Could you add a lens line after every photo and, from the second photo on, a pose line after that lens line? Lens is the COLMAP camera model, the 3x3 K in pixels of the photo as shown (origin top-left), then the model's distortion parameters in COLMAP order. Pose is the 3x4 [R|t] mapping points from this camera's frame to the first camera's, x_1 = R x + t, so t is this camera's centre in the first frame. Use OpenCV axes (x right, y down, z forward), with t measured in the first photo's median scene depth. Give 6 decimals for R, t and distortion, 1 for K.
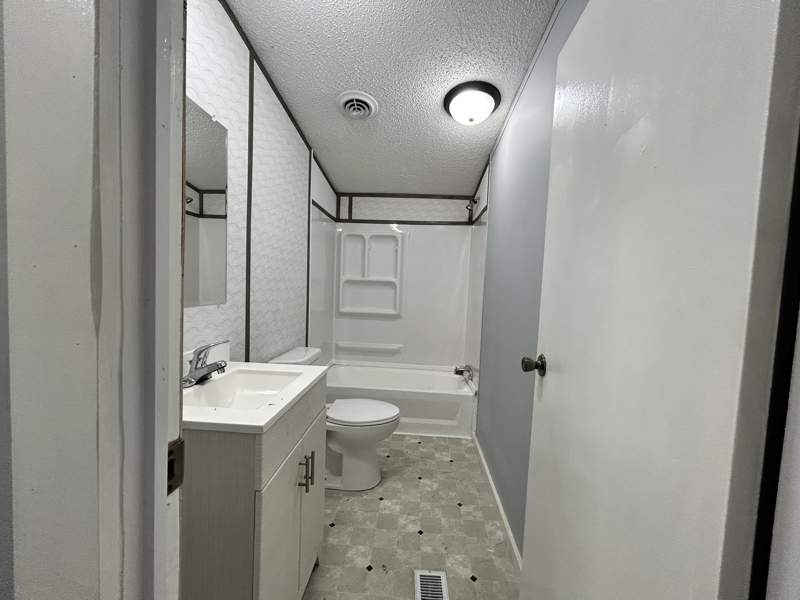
lens RADIAL K [[322.9, 0, 399.2], [0, 322.9, 299.3], [0, 0, 1]] dist [-0.000809, 0.000441]
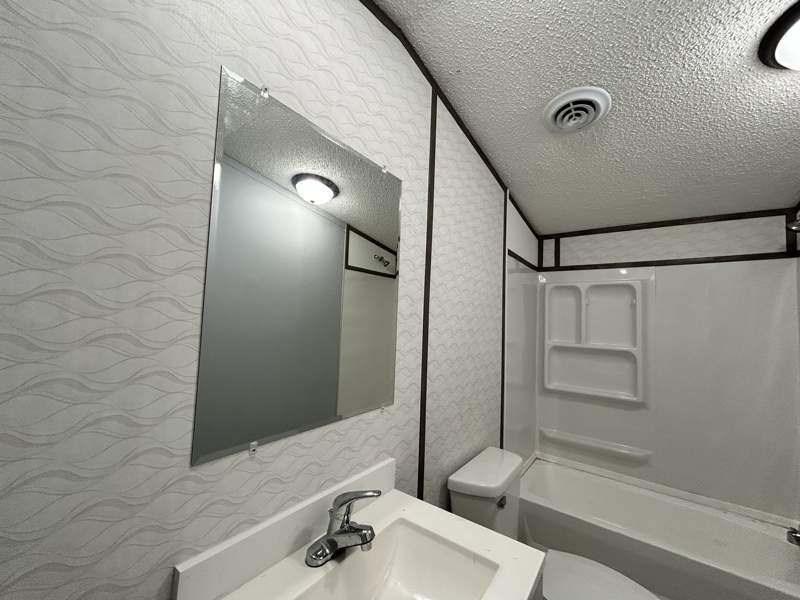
lens RADIAL K [[322.9, 0, 399.2], [0, 322.9, 299.3], [0, 0, 1]] dist [-0.000809, 0.000441]
pose [[0.837520, -0.037918, -0.545089, -0.068371], [-0.036753, 0.991421, -0.125437, -0.080696], [0.545169, 0.125090, 0.828941, 0.220542]]
